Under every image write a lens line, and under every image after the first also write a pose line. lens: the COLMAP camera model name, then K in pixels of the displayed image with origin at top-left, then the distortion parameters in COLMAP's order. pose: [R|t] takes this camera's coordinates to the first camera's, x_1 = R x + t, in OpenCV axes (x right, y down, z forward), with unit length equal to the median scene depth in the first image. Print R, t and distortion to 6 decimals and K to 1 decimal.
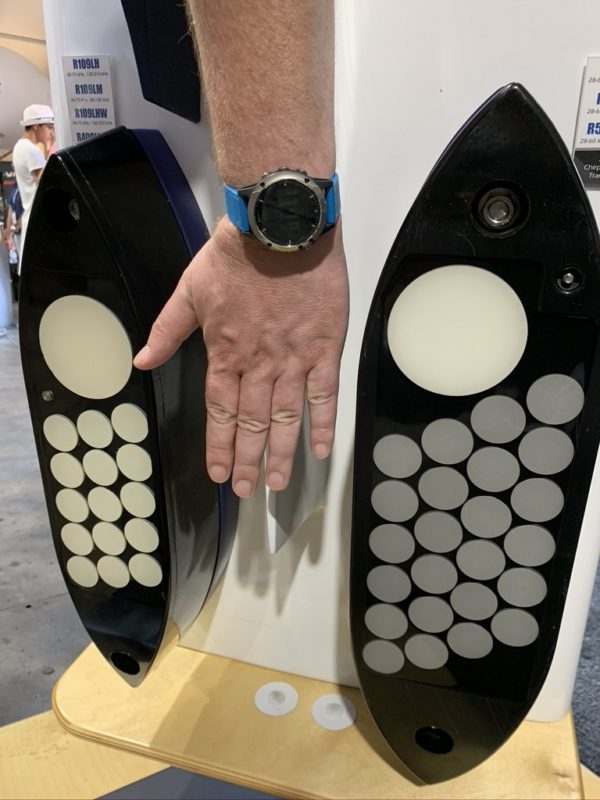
lens RADIAL K [[609.3, 0, 303.3], [0, 609.3, 402.6], [0, 0, 1]] dist [0.003476, -0.003076]
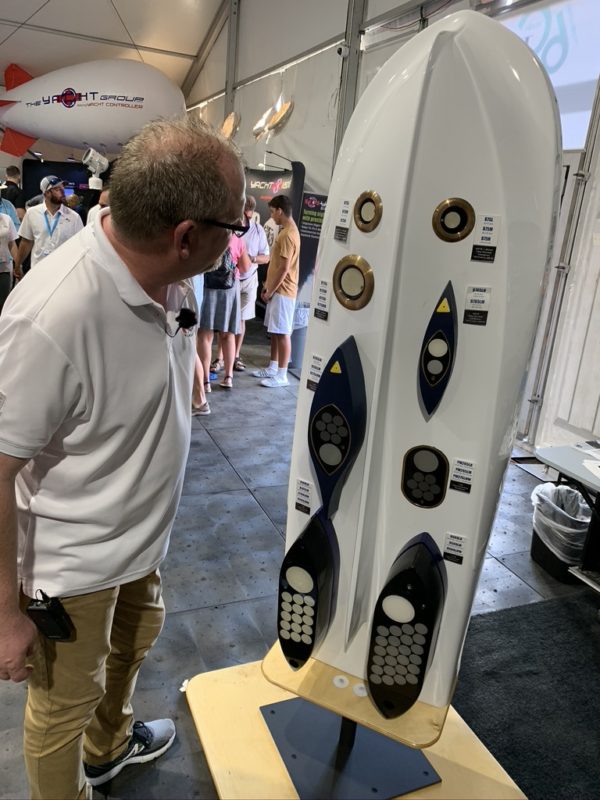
lens RADIAL K [[609.3, 0, 298.2], [0, 609.3, 396.5], [0, 0, 1]] dist [0.003476, -0.003076]
pose [[0.985994, 0.108628, -0.126552, -0.036101], [-0.100842, 0.992684, 0.066407, -1.296769], [0.132839, -0.052715, 0.989735, -2.285203]]
